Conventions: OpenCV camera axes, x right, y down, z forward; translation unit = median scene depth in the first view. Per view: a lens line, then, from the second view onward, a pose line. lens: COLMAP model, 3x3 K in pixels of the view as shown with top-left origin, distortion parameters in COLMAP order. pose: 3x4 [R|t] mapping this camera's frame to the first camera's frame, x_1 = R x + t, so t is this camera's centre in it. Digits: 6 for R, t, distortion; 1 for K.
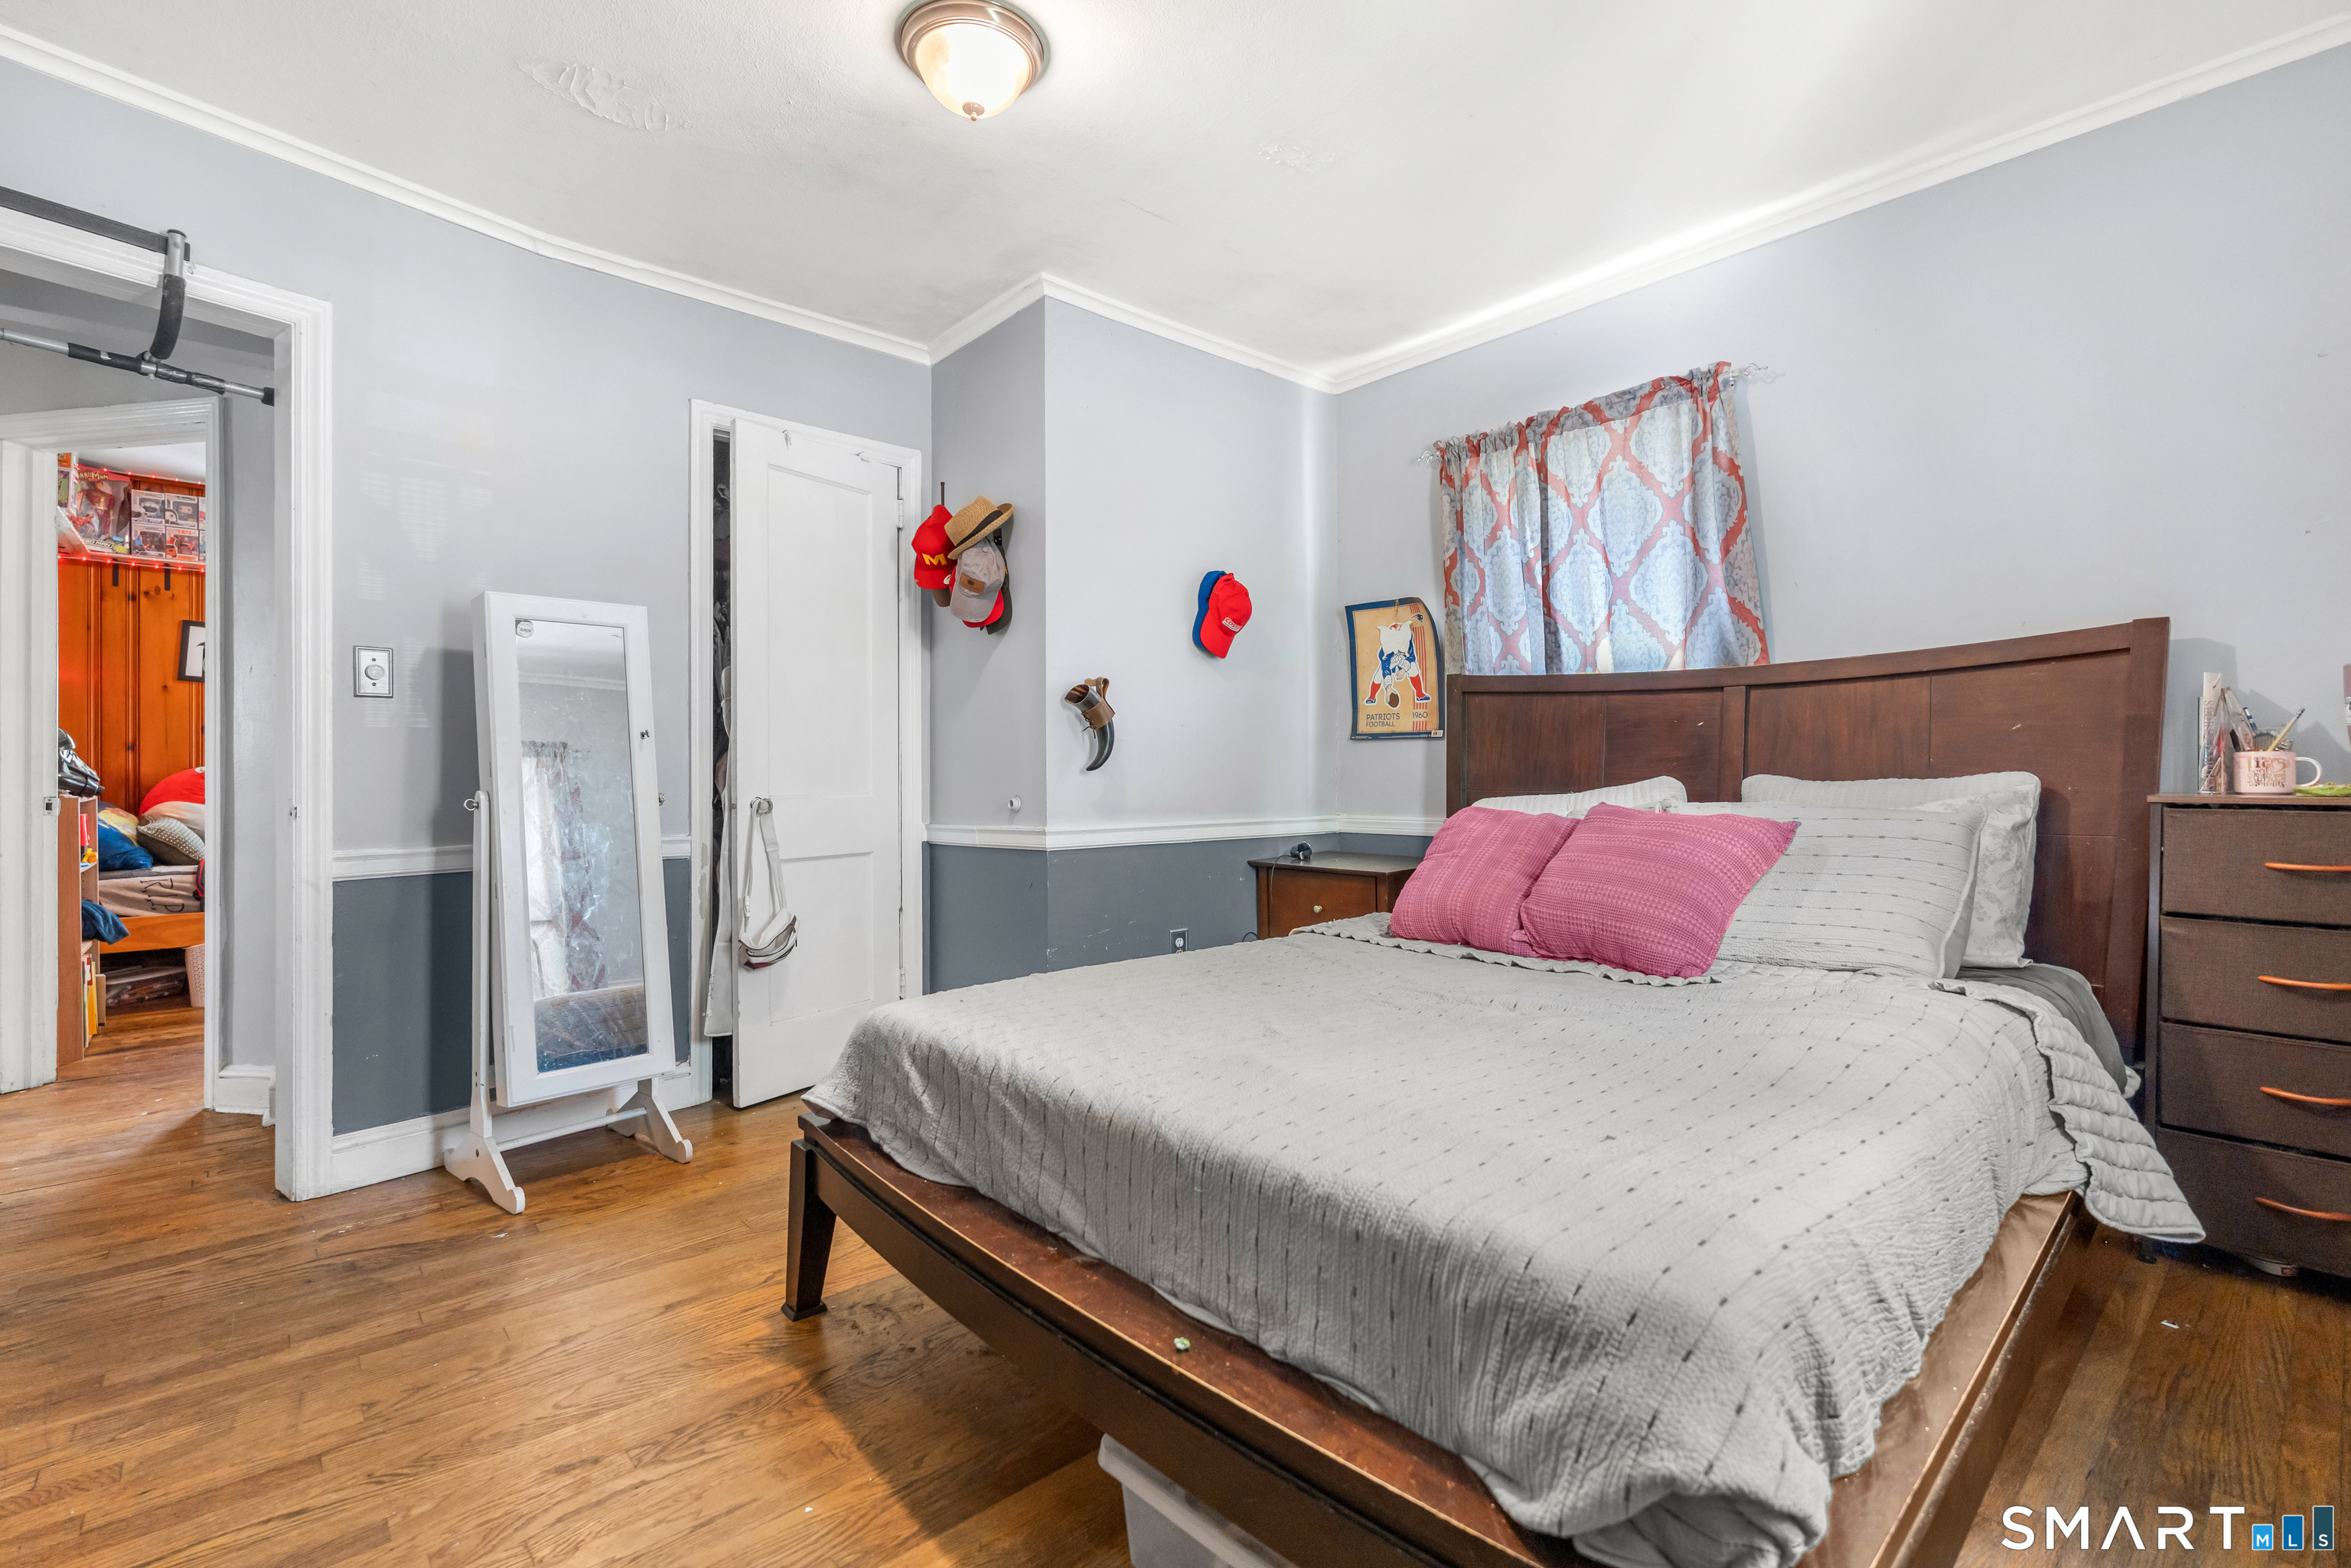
lens RADIAL K [[1049.2, 0, 1183.6], [0, 1049.2, 767.5], [0, 0, 1]] dist [-0.001115, -0.000319]
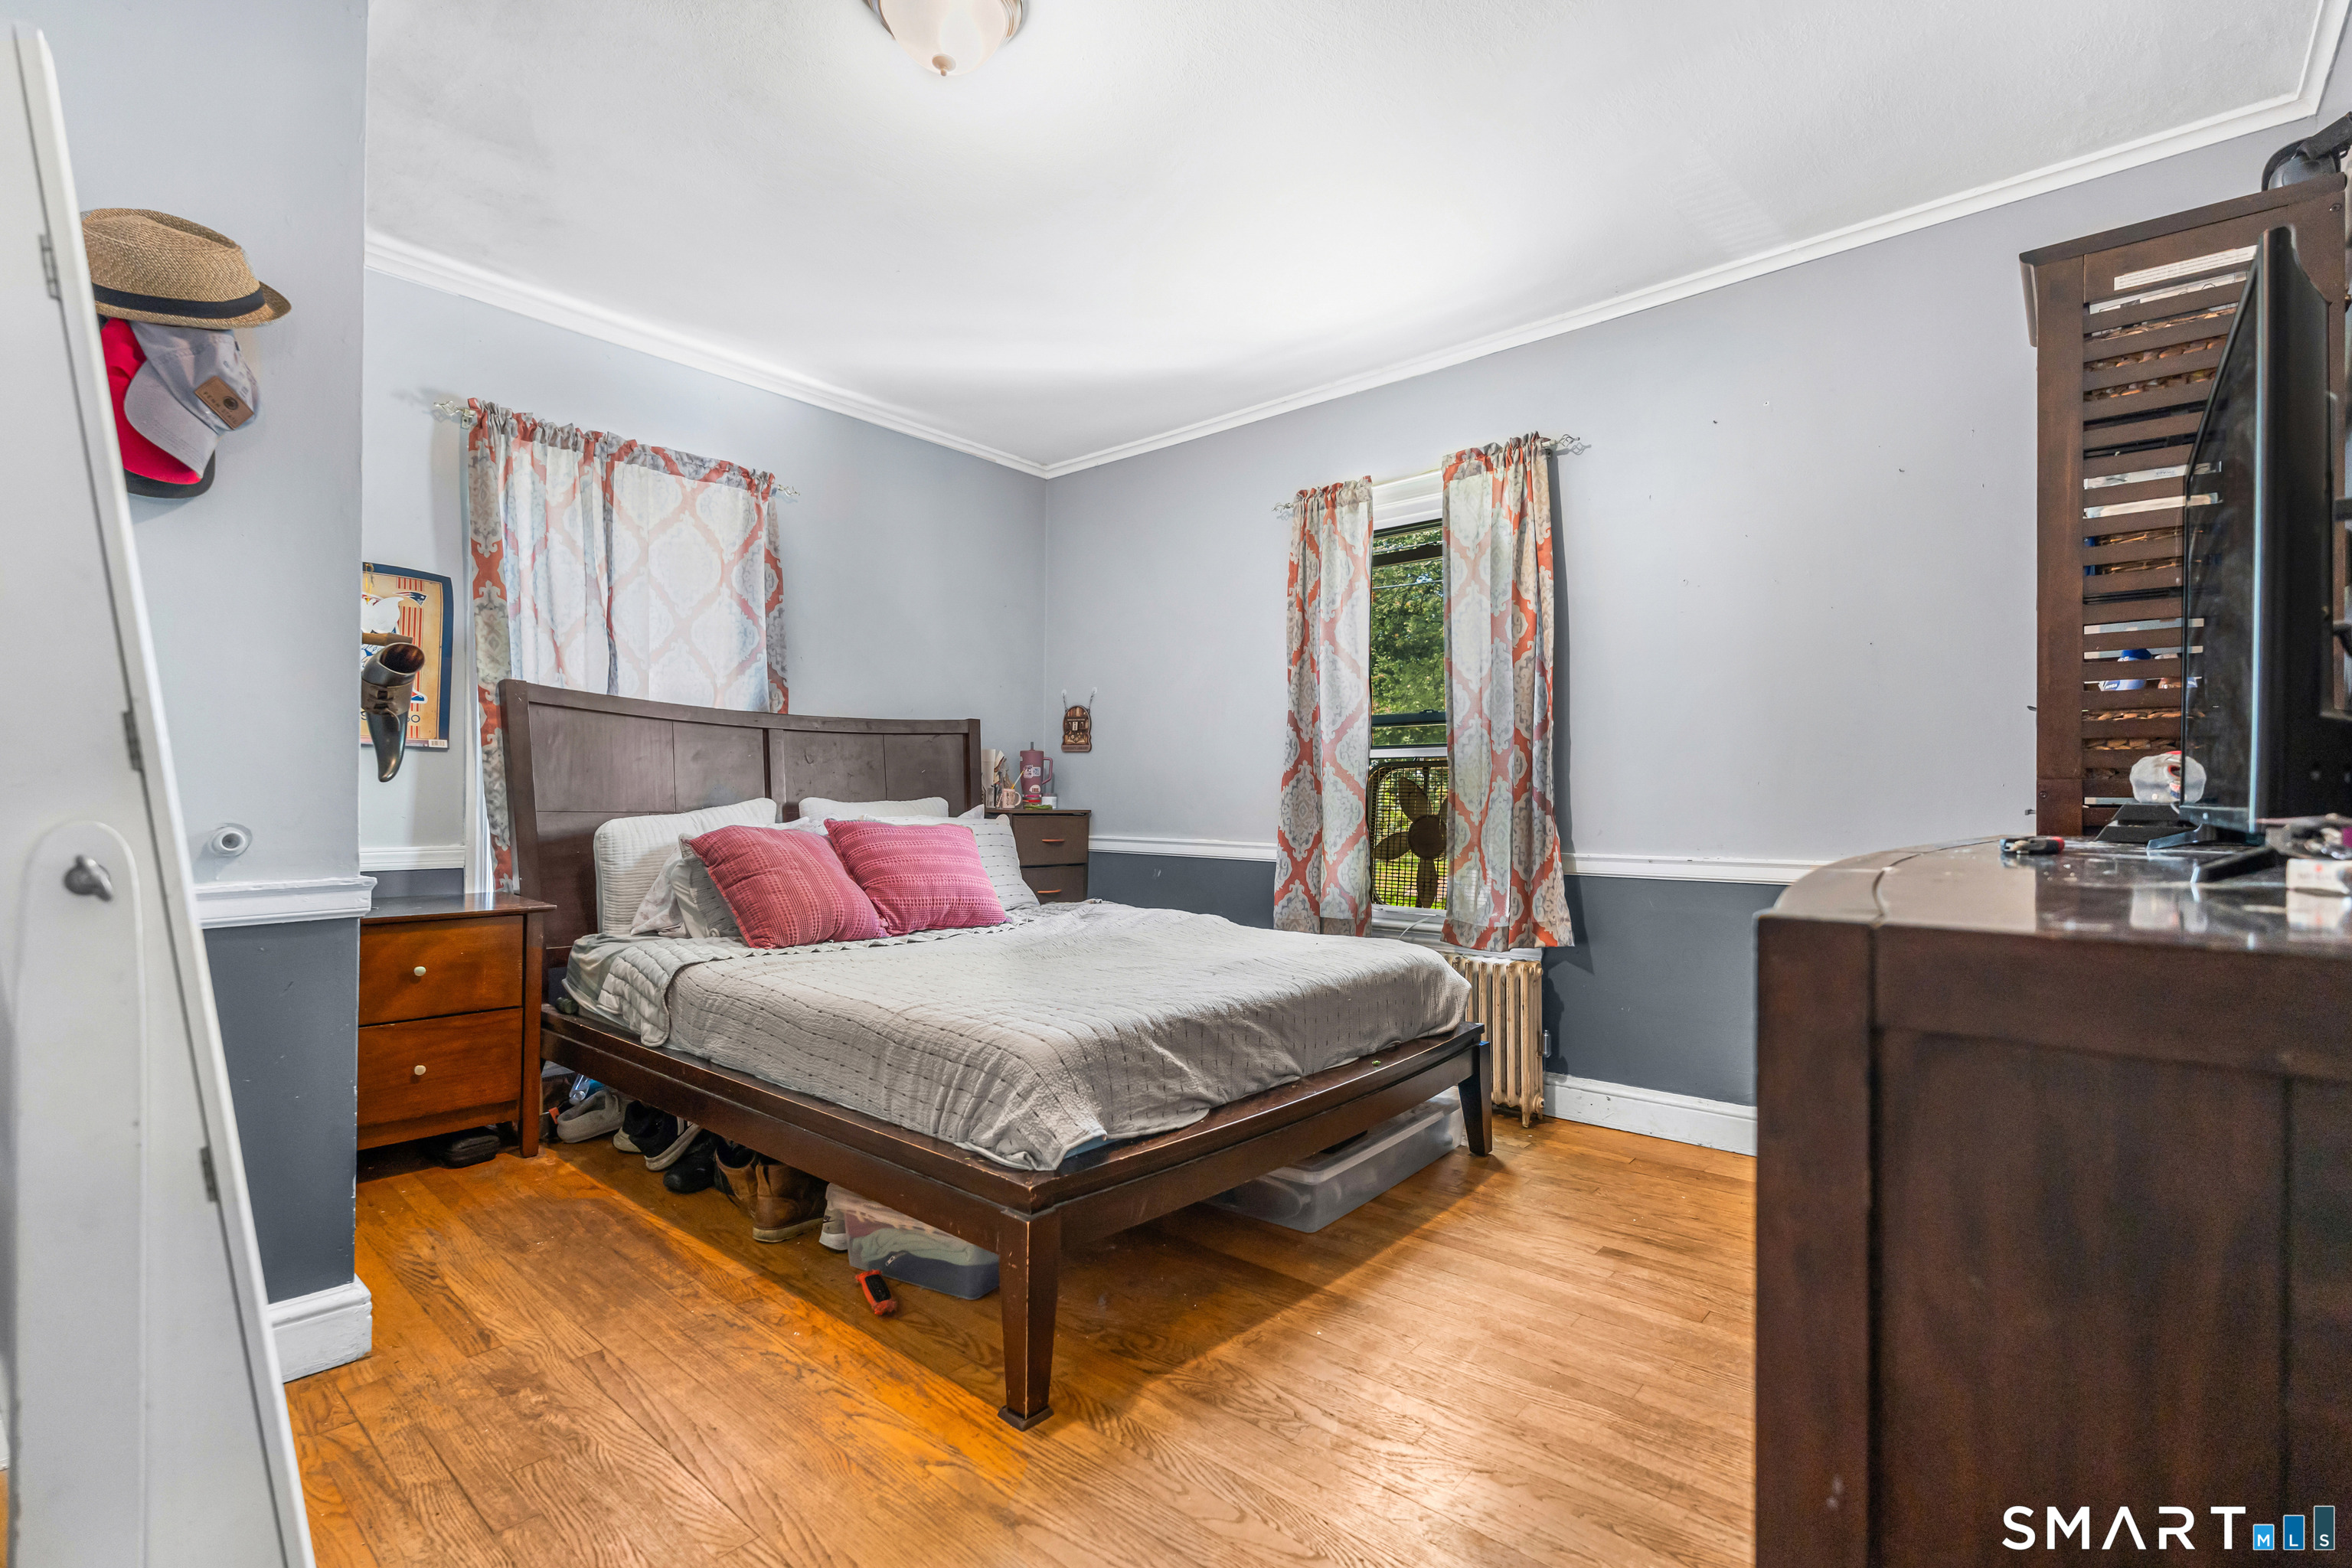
lens RADIAL K [[1049.6, 0, 1181.5], [0, 1049.6, 808.9], [0, 0, 1]] dist [-0.001115, -0.000319]
pose [[-0.118684, -0.003437, 0.992926, -0.798971], [-0.011118, 0.999936, 0.002133, 0.013049], [-0.992870, -0.010786, -0.118715, 0.638558]]
